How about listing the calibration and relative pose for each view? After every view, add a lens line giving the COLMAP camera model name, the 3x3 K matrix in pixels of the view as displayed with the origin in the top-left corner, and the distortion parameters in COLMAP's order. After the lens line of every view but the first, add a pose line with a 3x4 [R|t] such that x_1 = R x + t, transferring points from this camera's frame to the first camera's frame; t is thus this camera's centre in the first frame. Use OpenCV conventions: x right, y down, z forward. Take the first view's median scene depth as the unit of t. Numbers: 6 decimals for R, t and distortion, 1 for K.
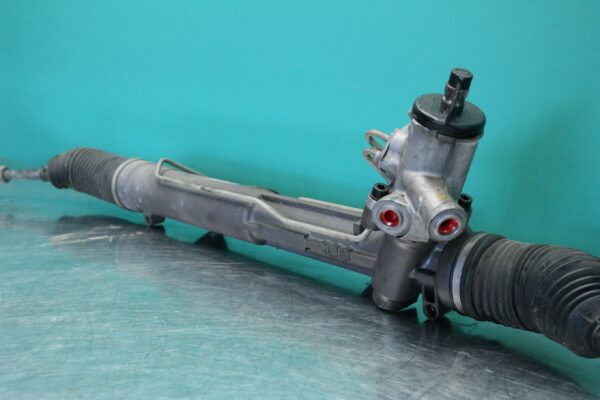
lens RADIAL K [[774.5, 0, 301.1], [0, 774.5, 199.7], [0, 0, 1]] dist [0.053275, 0.000000]
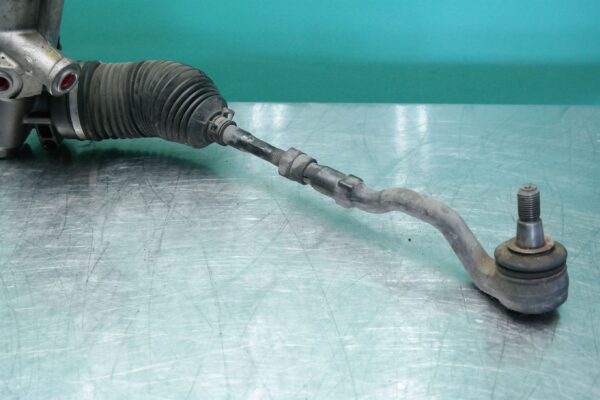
lens RADIAL K [[774.5, 0, 300.4], [0, 774.5, 200.2], [0, 0, 1]] dist [0.053275, 0.000000]
pose [[0.722502, -0.423468, 0.546503, -0.226349], [0.149799, 0.867573, 0.474213, -0.274782], [-0.674945, -0.260754, 0.690258, 0.004075]]
